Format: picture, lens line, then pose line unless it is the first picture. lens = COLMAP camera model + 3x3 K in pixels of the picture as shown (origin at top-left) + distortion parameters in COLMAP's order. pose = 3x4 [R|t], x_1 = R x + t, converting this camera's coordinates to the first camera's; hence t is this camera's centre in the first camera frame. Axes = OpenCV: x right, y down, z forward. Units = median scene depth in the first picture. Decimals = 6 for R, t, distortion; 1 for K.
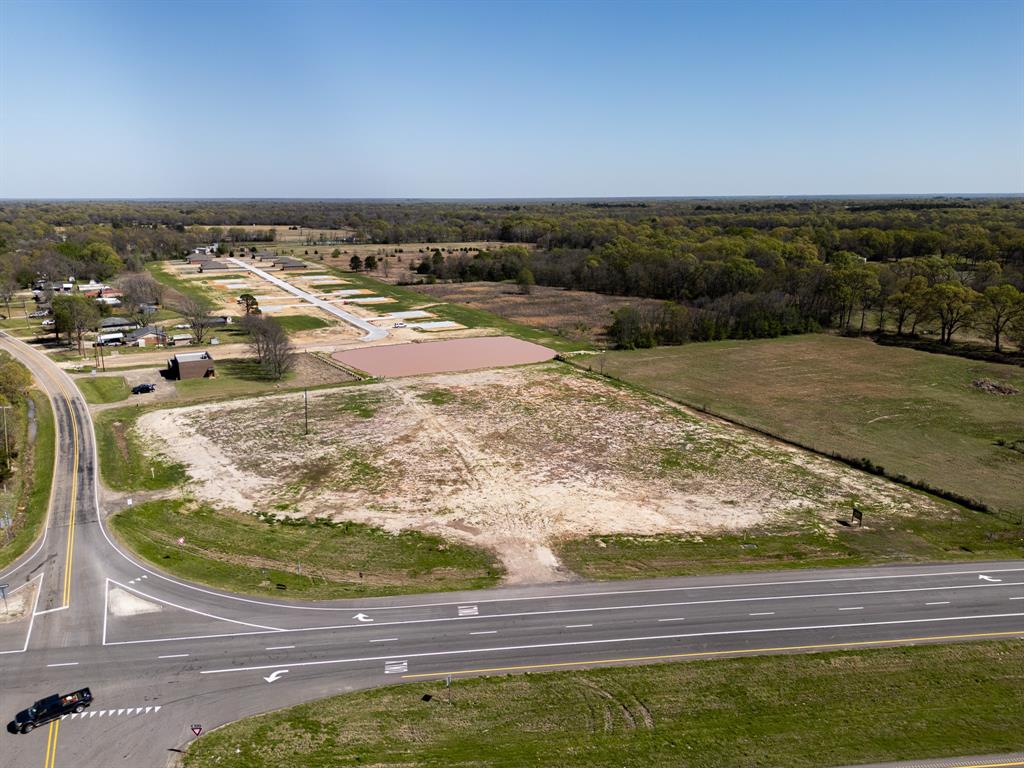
lens RADIAL K [[712.3, 0, 512.0], [0, 712.3, 384.0], [0, 0, 1]] dist [0.070680, -0.067317]
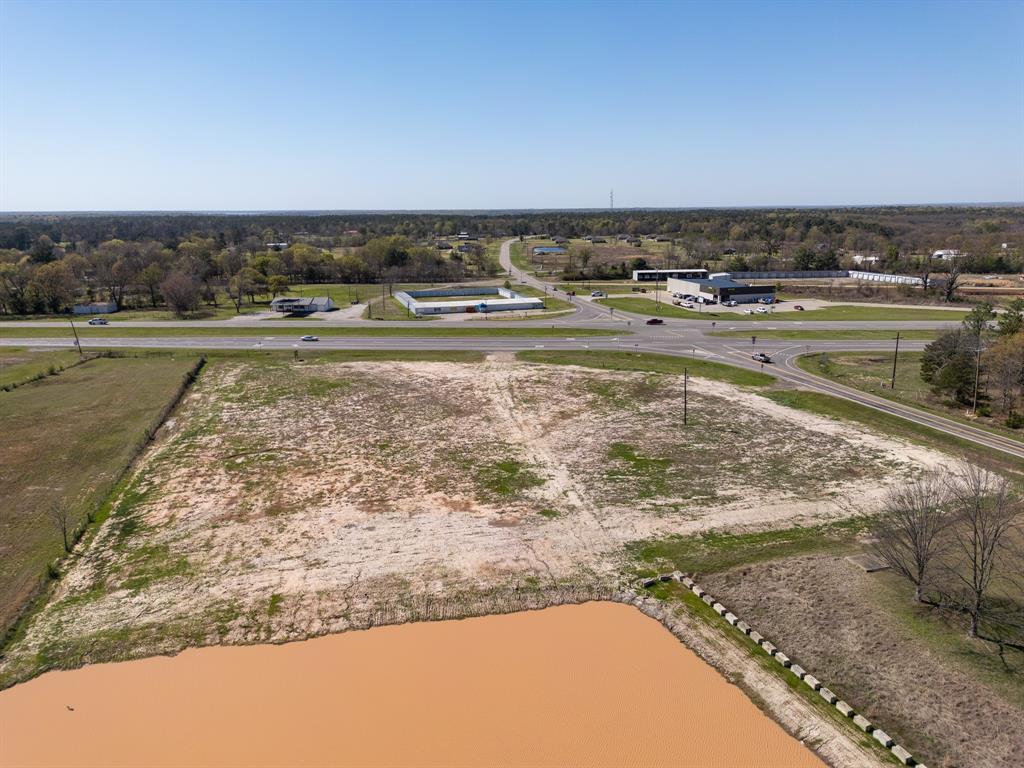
lens RADIAL K [[712.3, 0, 512.0], [0, 712.3, 384.0], [0, 0, 1]] dist [0.070680, -0.067317]
pose [[-0.974768, -0.042575, 0.219124, -0.297637], [0.067212, 0.880108, 0.469993, -0.402705], [-0.212863, 0.472862, -0.855039, 1.884805]]
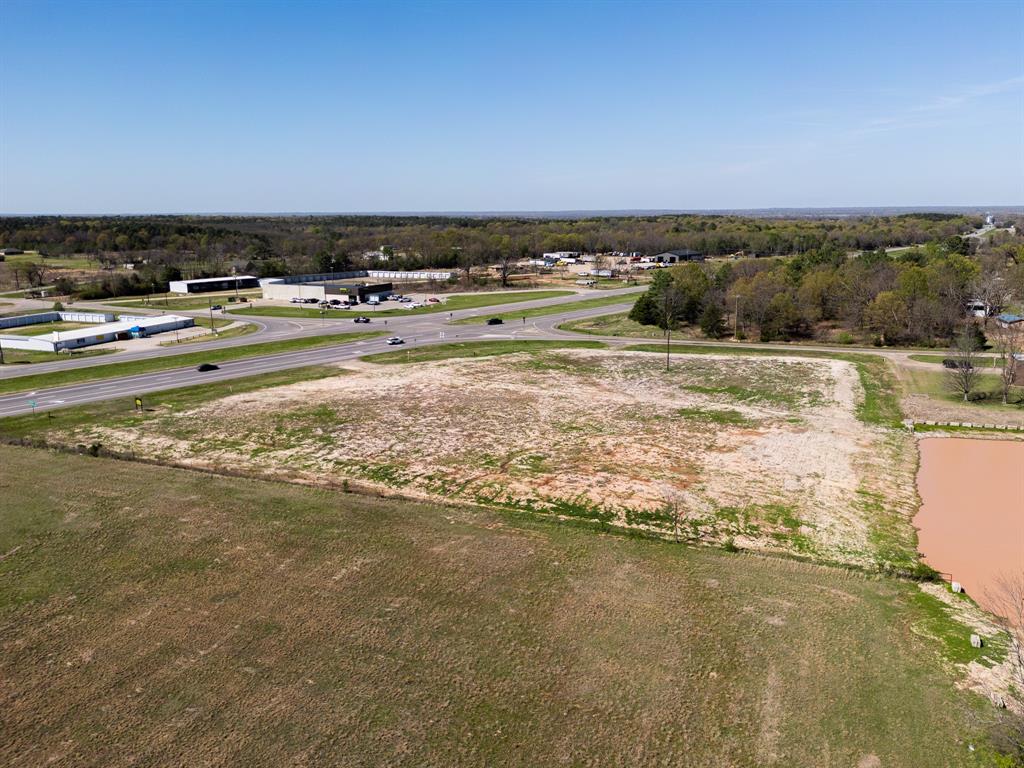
lens RADIAL K [[816.4, 0, 508.2], [0, 816.4, 388.7], [0, 0, 1]] dist [0.097709, -0.126978]
pose [[-0.769466, 0.142891, -0.622498, 0.683162], [-0.153033, 0.905013, 0.396904, -0.370553], [0.620082, 0.400667, -0.674510, 1.821909]]
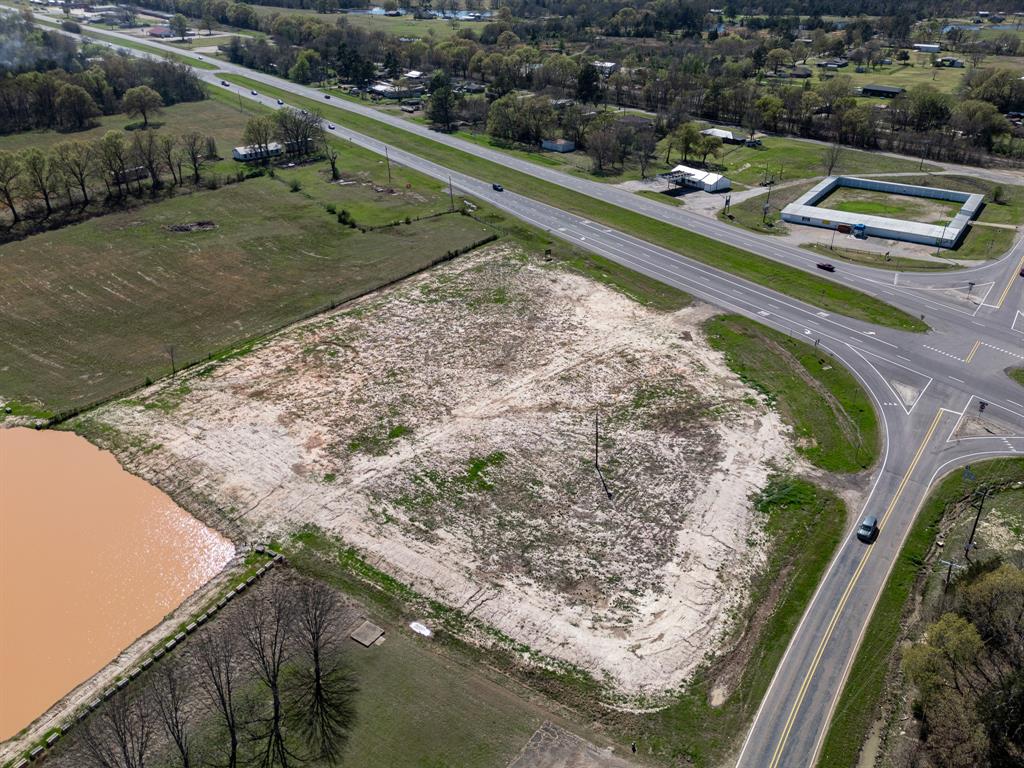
lens RADIAL K [[816.4, 0, 508.2], [0, 816.4, 388.7], [0, 0, 1]] dist [0.097709, -0.126978]
pose [[-0.426322, -0.425220, 0.798396, -1.007987], [0.236188, 0.799680, 0.552022, -0.560413], [-0.873192, 0.423911, -0.240489, 1.385701]]
